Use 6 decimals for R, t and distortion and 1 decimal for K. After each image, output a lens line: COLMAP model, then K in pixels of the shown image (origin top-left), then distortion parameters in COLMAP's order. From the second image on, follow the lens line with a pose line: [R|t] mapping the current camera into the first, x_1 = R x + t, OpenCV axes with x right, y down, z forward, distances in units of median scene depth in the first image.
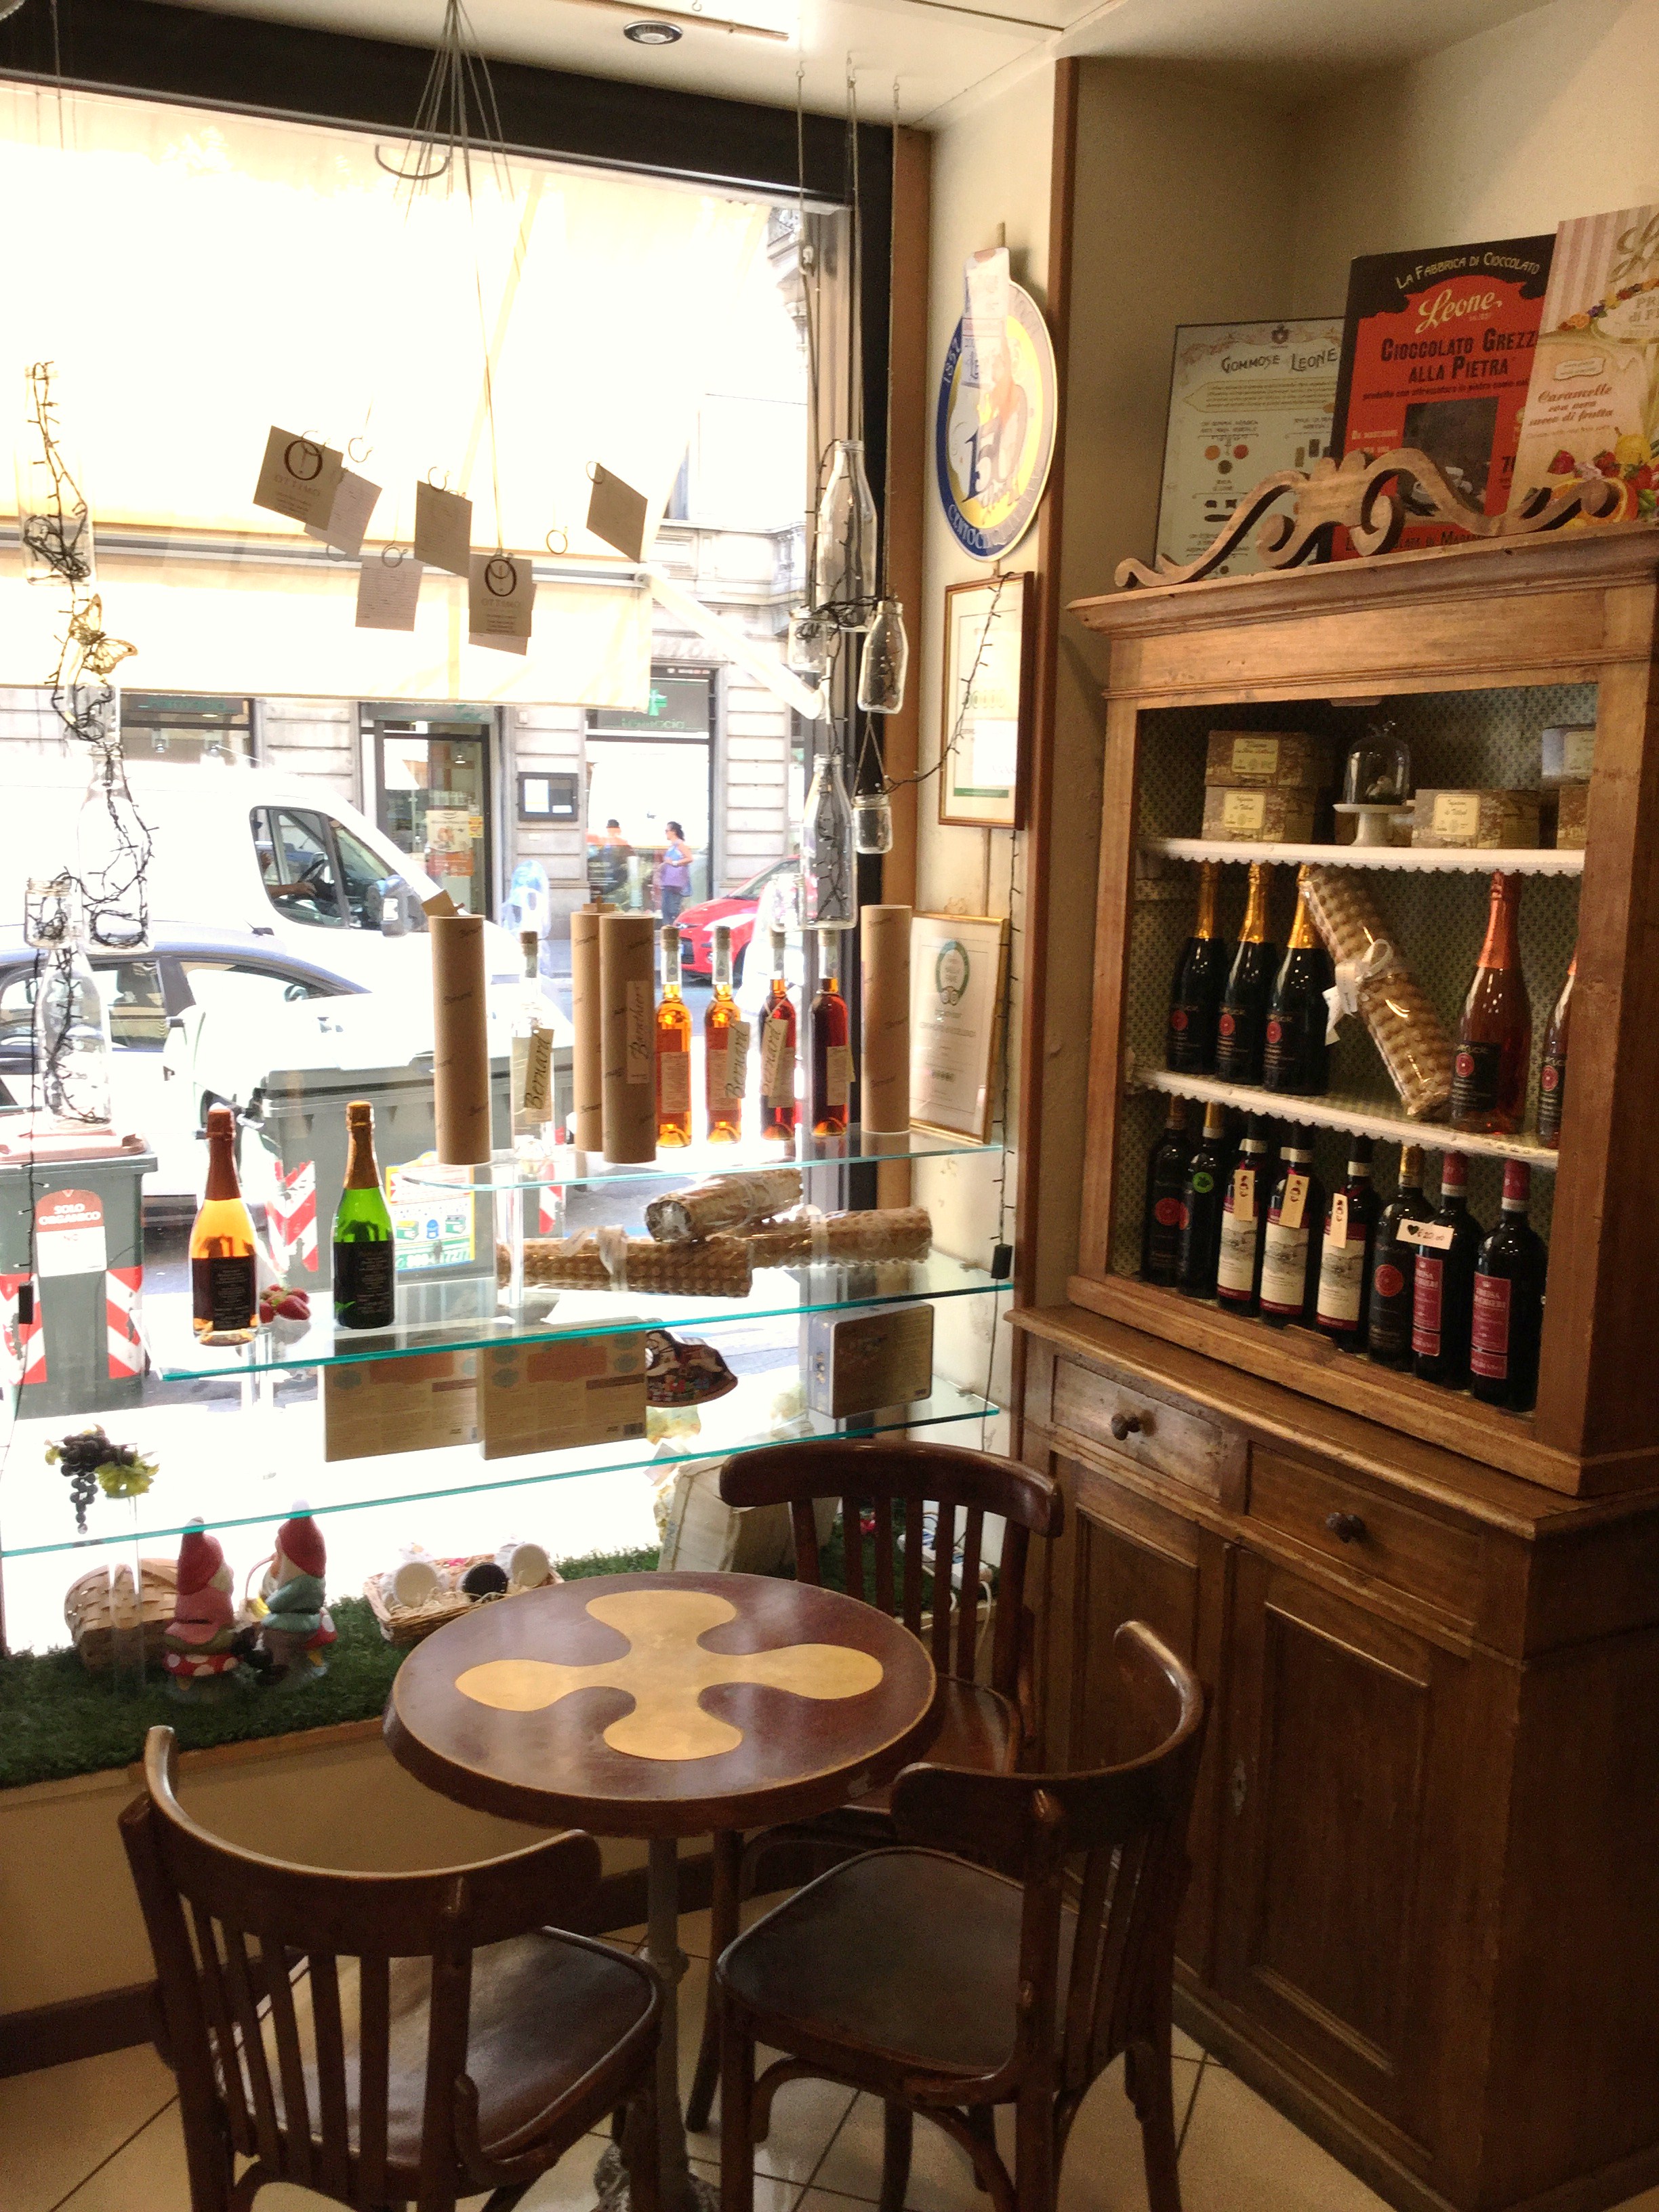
lens RADIAL K [[1998.6, 0, 829.5], [0, 1998.6, 1106.0], [0, 0, 1]] dist [0.202765, -0.459142]
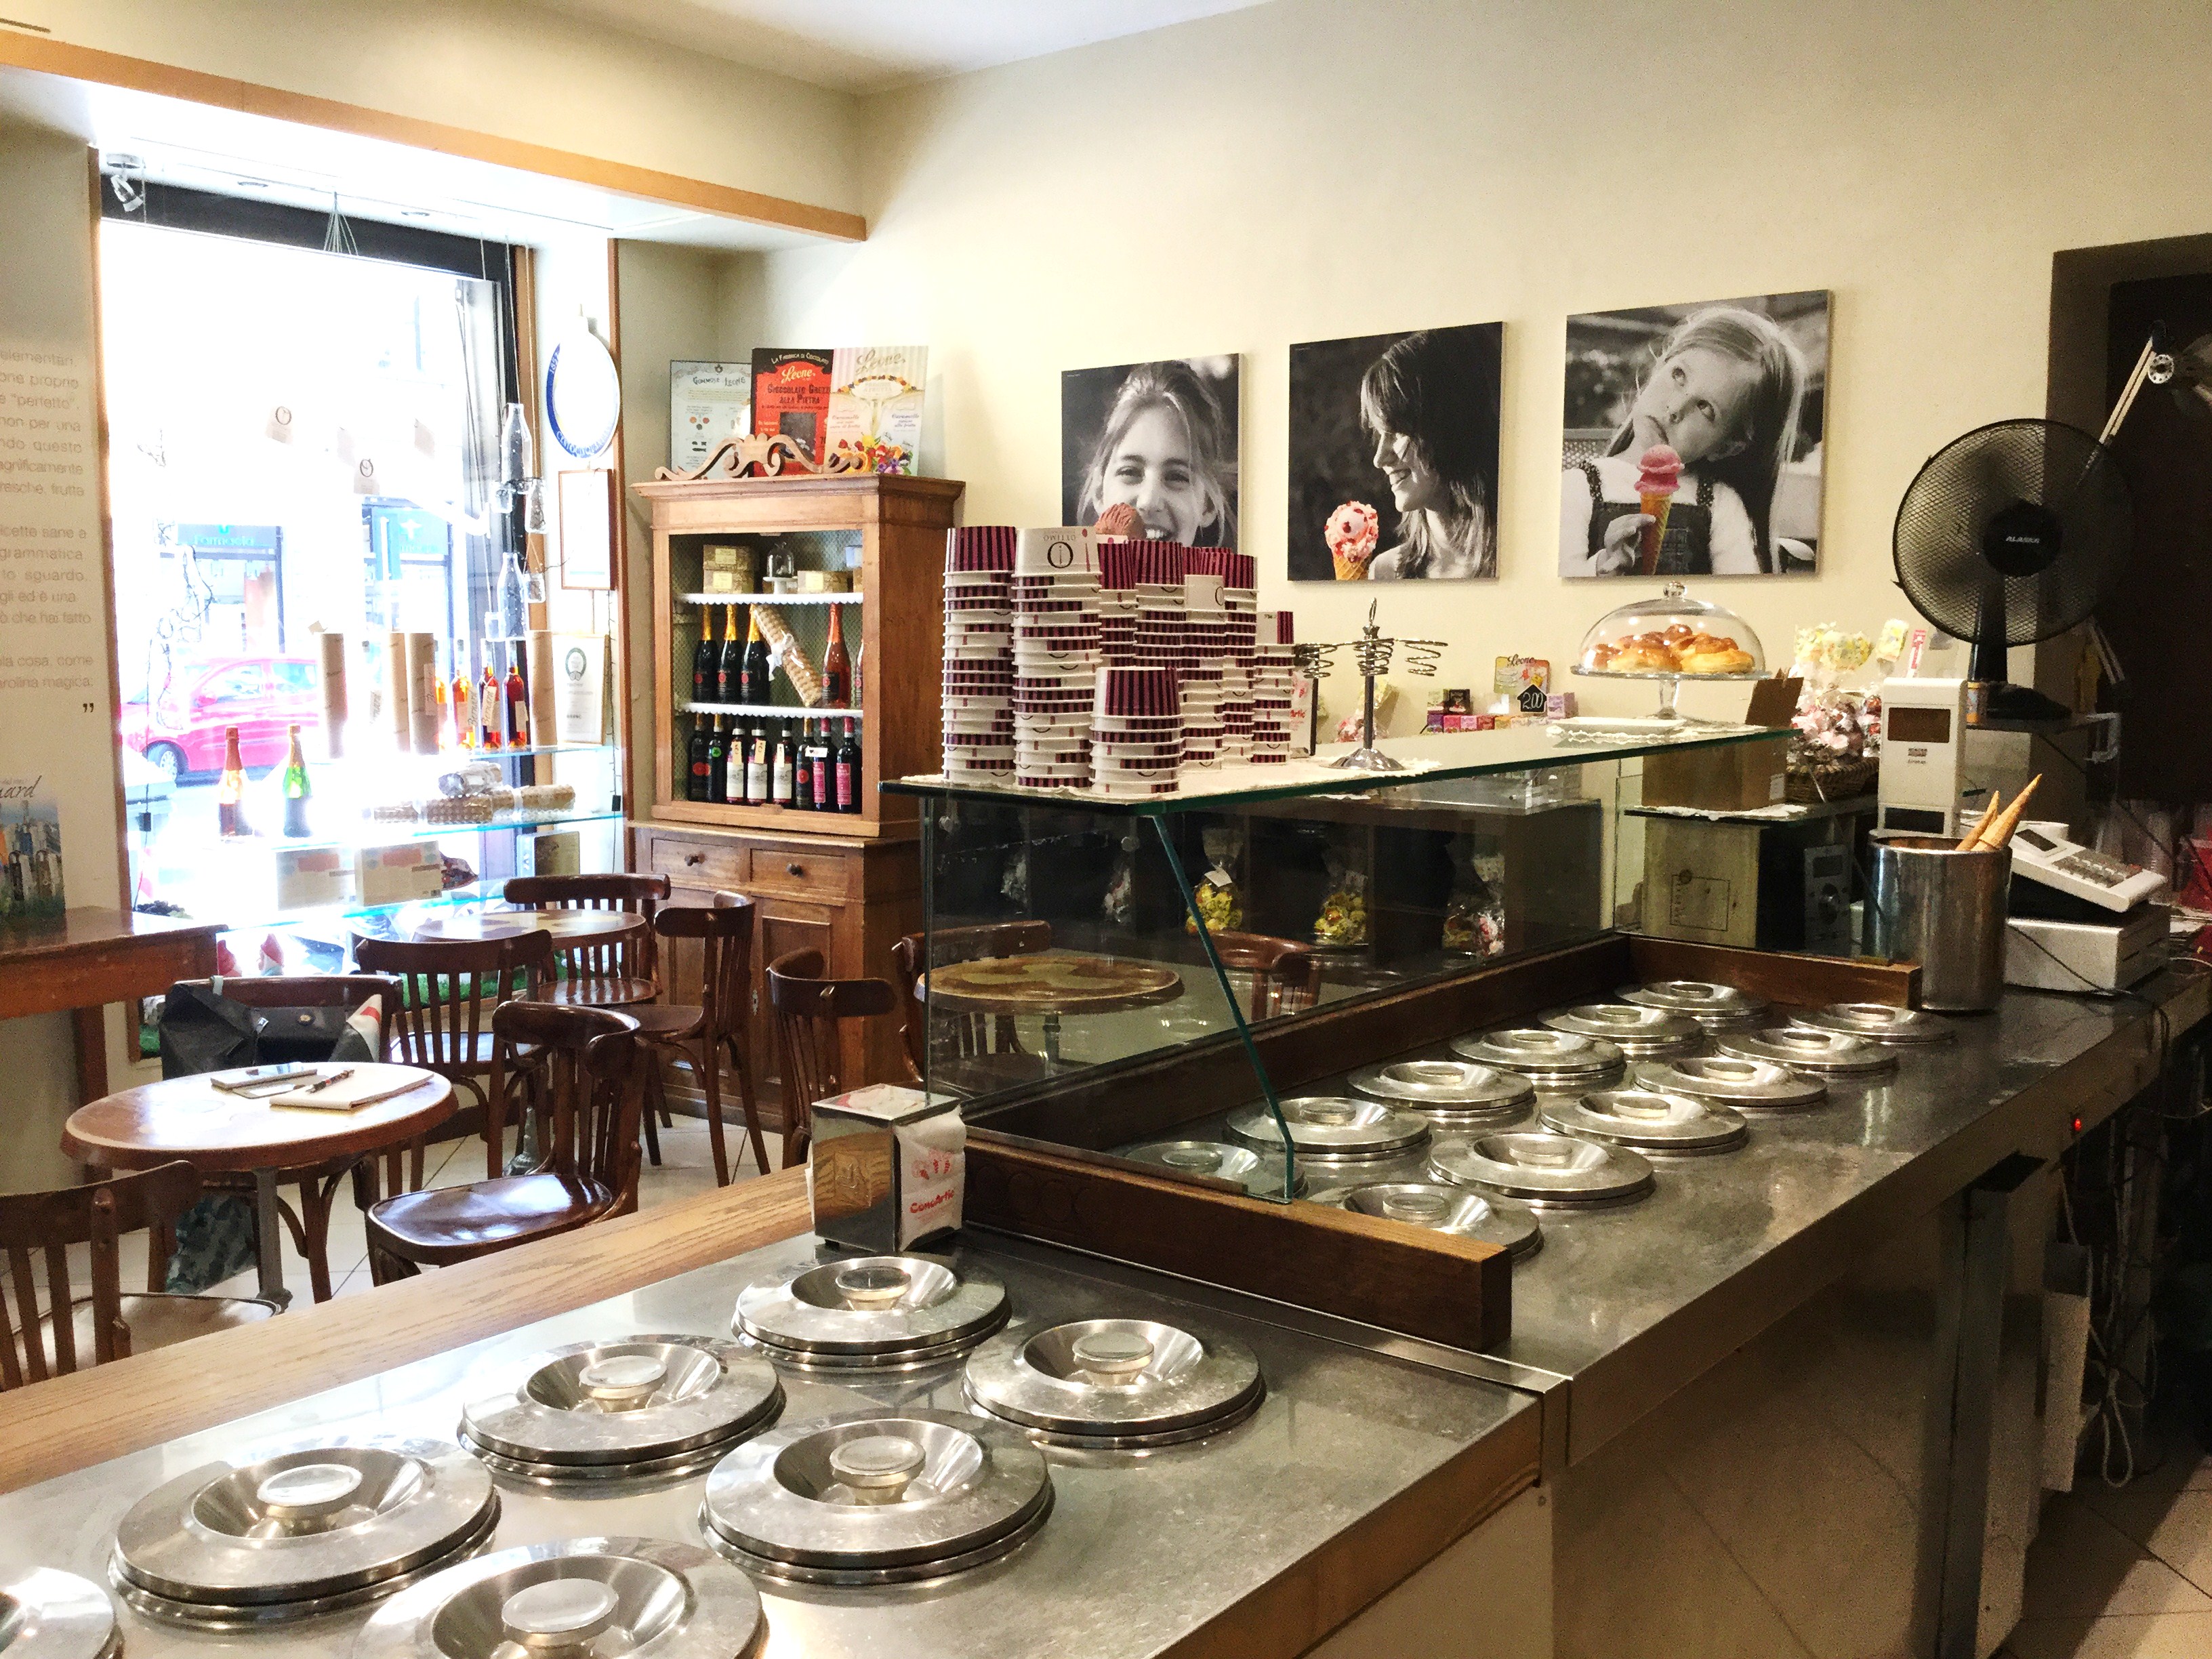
lens RADIAL K [[1998.6, 0, 1106.0], [0, 1998.6, 829.5], [0, 0, 1]] dist [0.202765, -0.459142]
pose [[0.901677, -0.058711, 0.428407, -0.392993], [0.076687, 0.996747, -0.024806, 0.220555], [-0.425557, 0.055220, 0.903245, -1.204137]]
